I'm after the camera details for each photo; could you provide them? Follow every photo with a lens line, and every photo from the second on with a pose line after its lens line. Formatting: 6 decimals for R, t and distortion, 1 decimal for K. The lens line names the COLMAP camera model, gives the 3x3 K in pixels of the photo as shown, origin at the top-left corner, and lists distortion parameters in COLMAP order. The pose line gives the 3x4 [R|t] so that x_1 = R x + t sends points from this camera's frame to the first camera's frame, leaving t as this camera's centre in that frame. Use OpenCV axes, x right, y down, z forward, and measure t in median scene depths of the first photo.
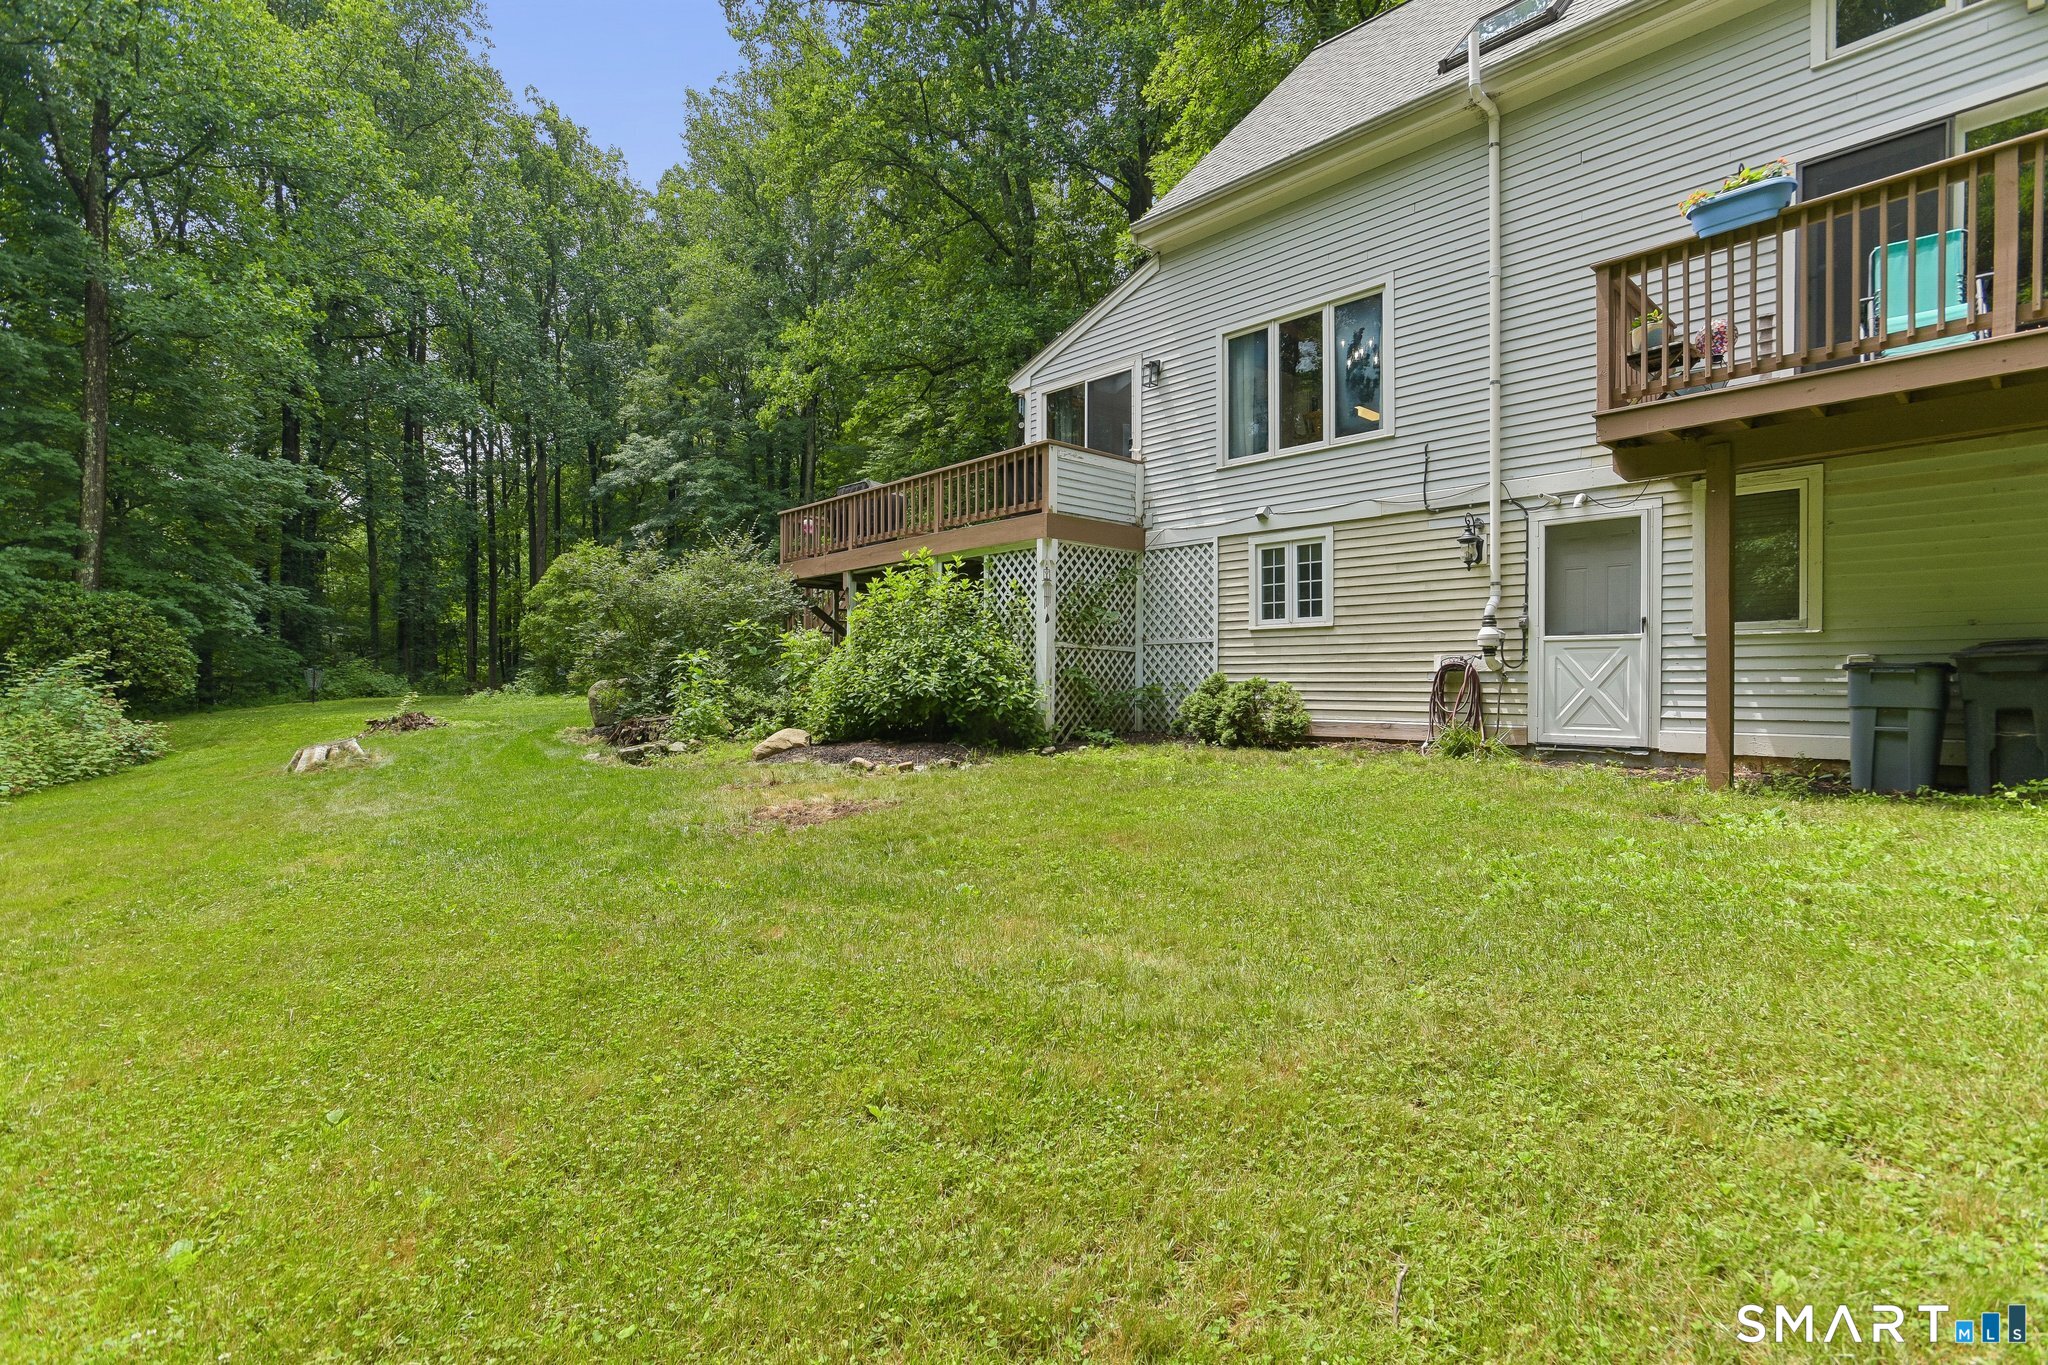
lens RADIAL K [[1002.1, 0, 1024.0], [0, 1002.1, 682.5], [0, 0, 1]] dist [-0.024148, 0.000259]
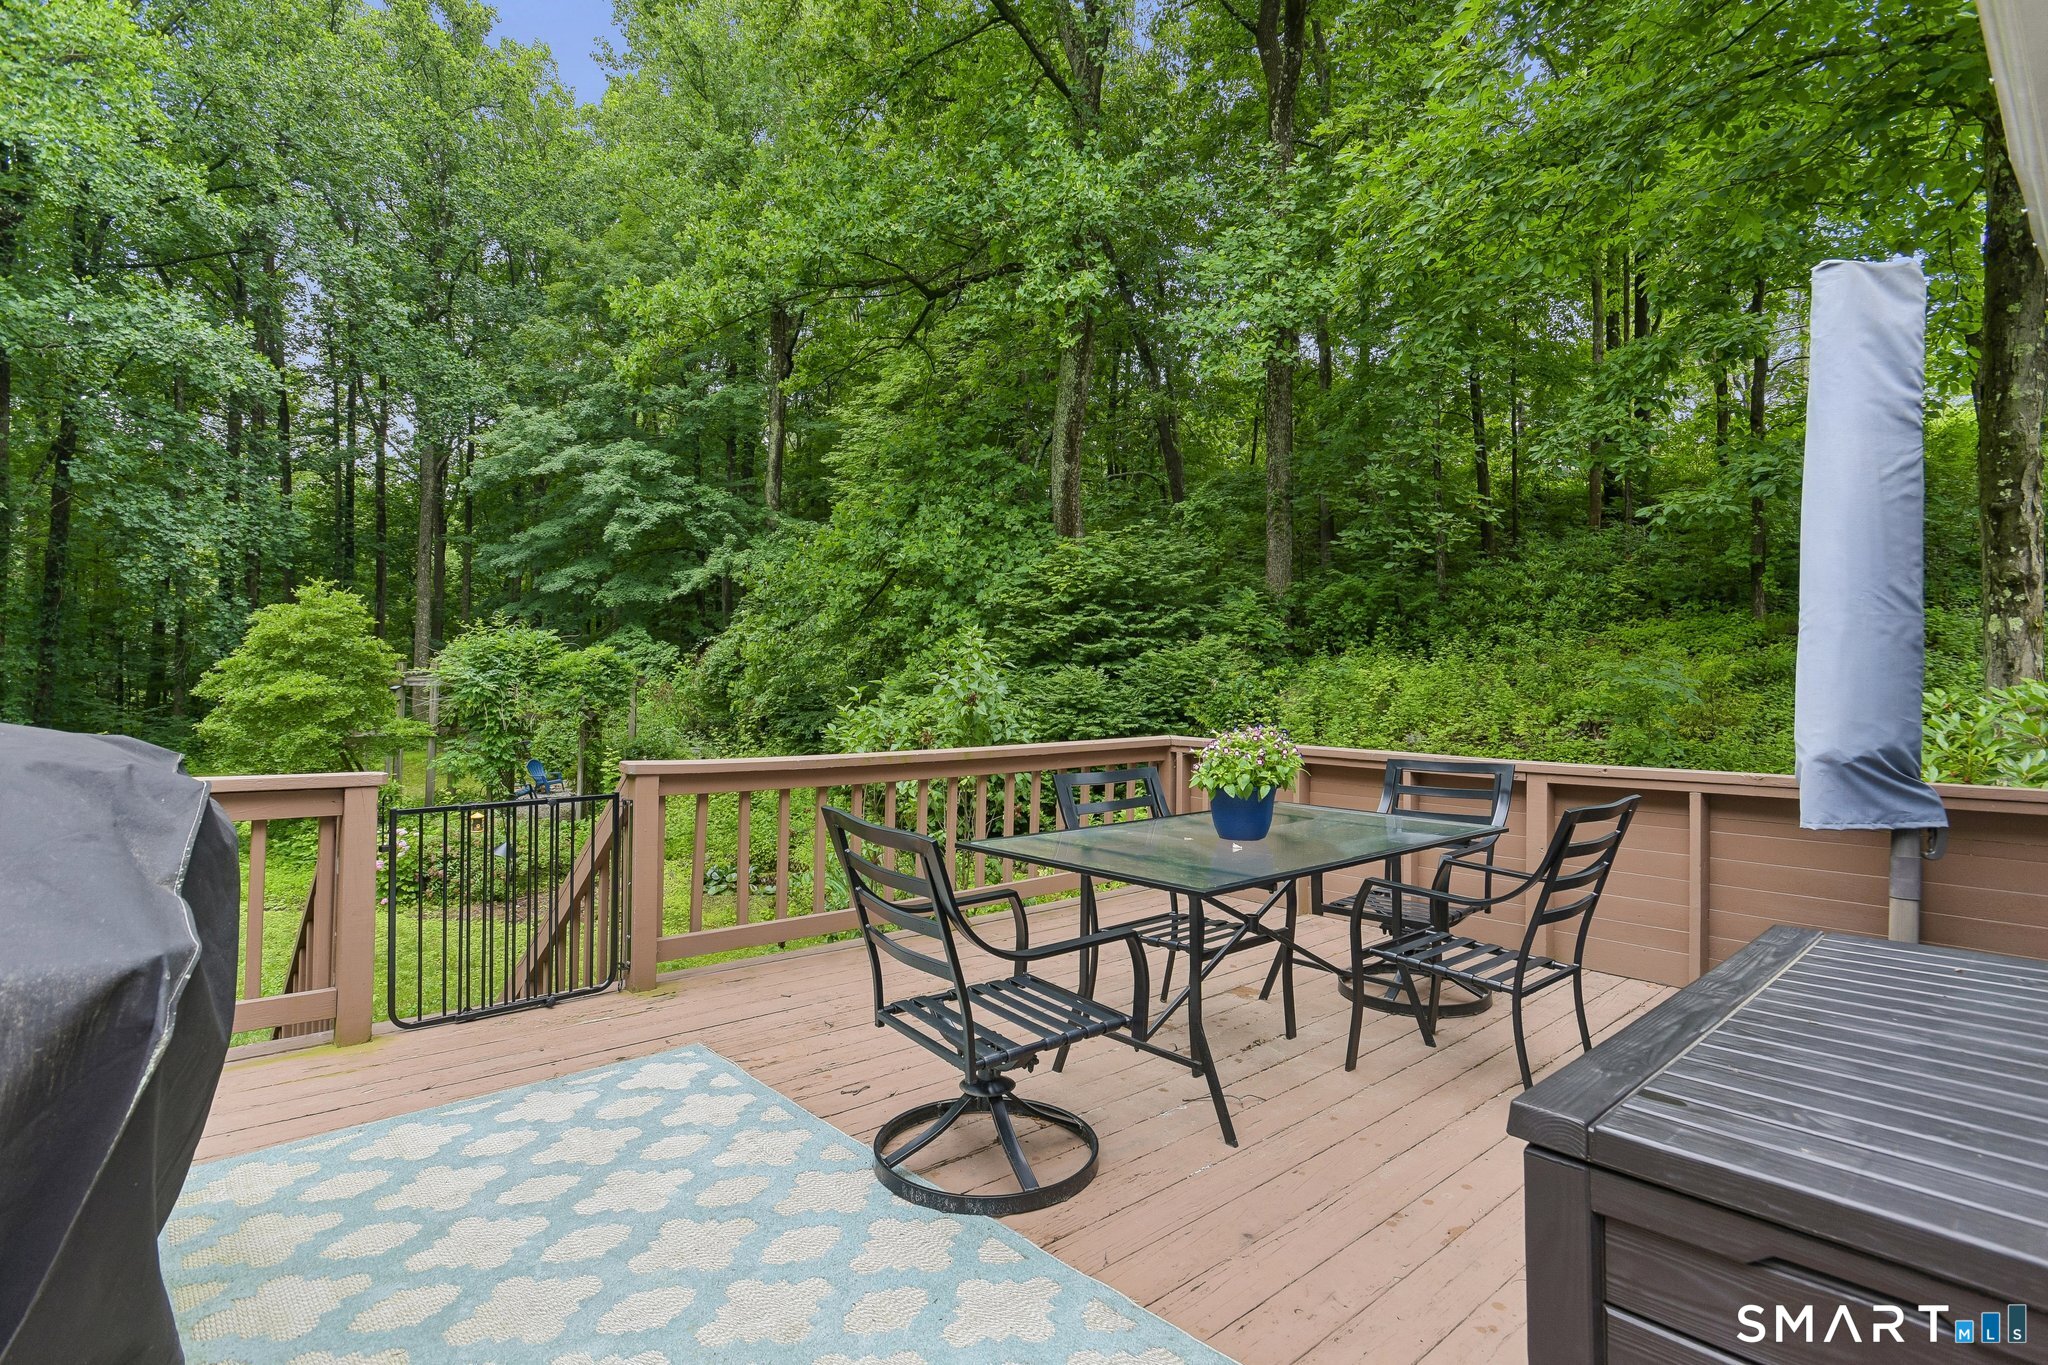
lens RADIAL K [[1002.1, 0, 1024.0], [0, 1002.1, 682.5], [0, 0, 1]] dist [-0.024148, 0.000259]
pose [[0.999713, 0.011068, -0.021241, -0.015229], [-0.010791, 0.999856, 0.013127, -0.067431], [0.021383, -0.012894, 0.999688, 0.309993]]
